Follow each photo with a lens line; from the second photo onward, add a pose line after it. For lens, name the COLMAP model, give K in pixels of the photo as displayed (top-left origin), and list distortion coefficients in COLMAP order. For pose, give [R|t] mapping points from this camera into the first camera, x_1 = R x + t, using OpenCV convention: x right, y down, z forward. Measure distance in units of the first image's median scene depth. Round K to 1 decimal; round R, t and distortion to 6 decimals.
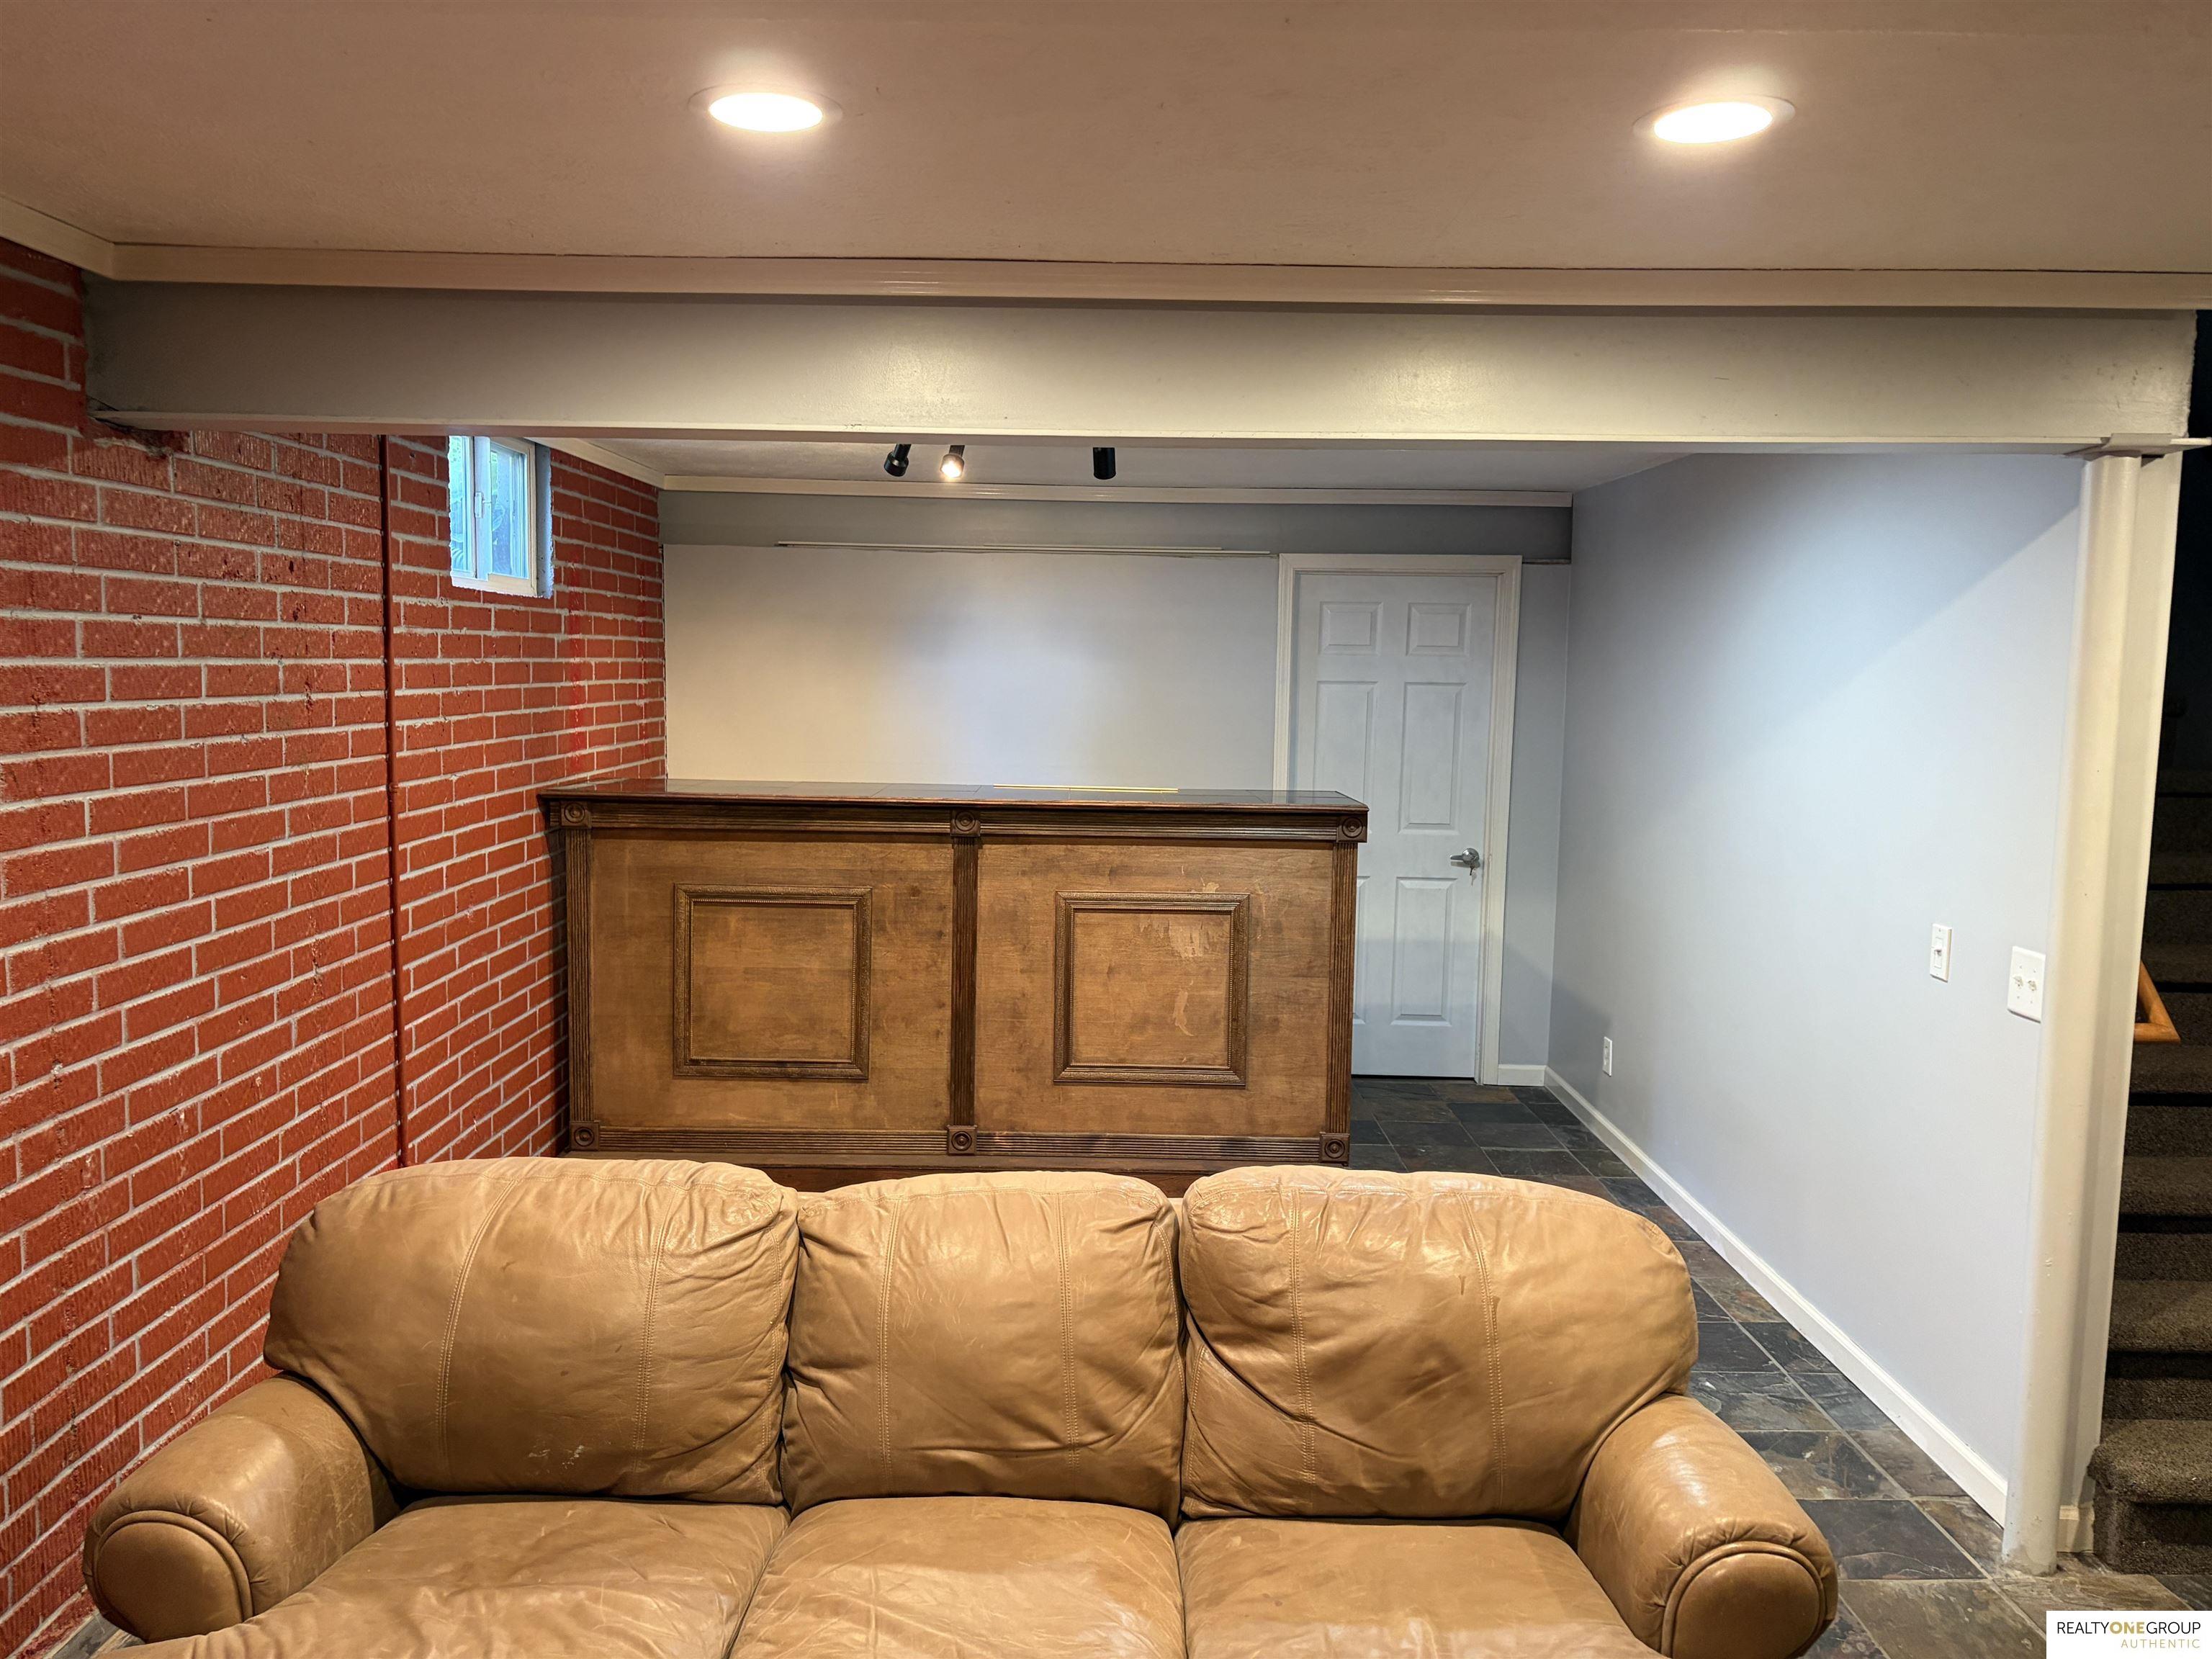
lens RADIAL K [[1672.8, 0, 1104.8], [0, 1672.8, 829.1], [0, 0, 1]] dist [0.026497, -0.012190]
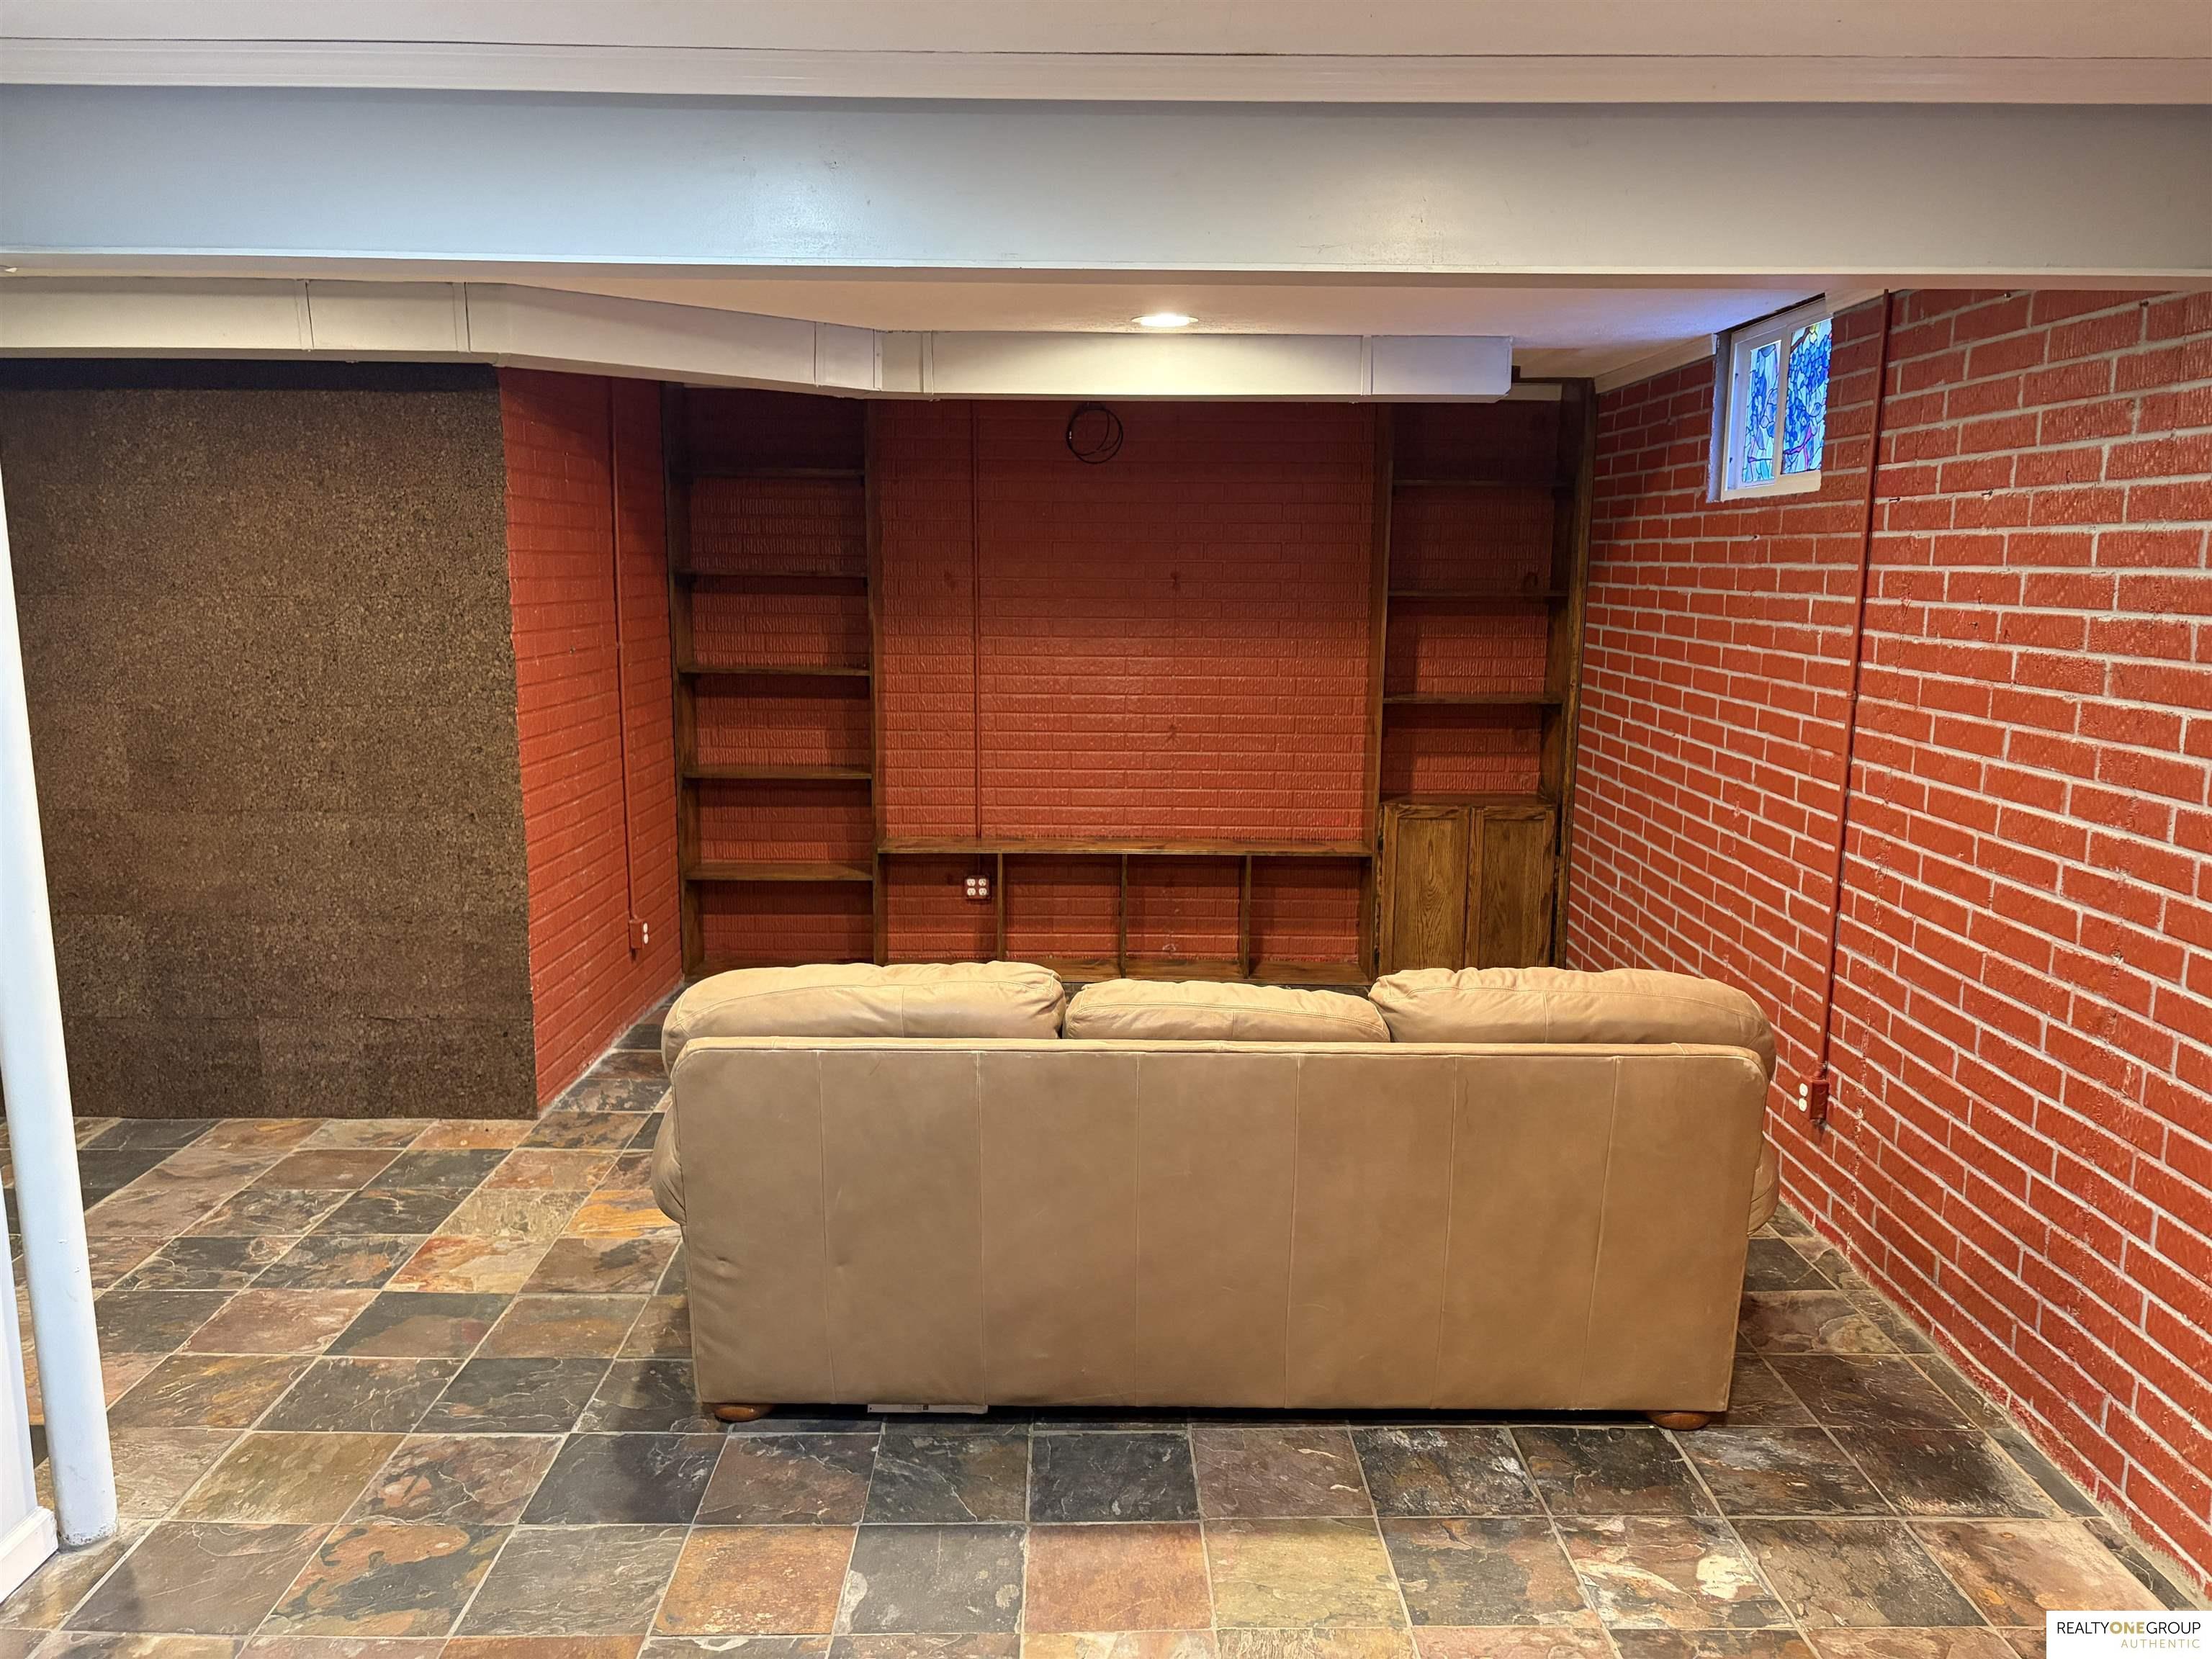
lens RADIAL K [[1672.8, 0, 1106.2], [0, 1672.8, 830.7], [0, 0, 1]] dist [0.026497, -0.012190]
pose [[-0.999895, -0.013421, -0.005540, 0.023183], [-0.014407, 0.964477, 0.263775, -0.209651], [0.001804, 0.263827, -0.964568, 2.037872]]
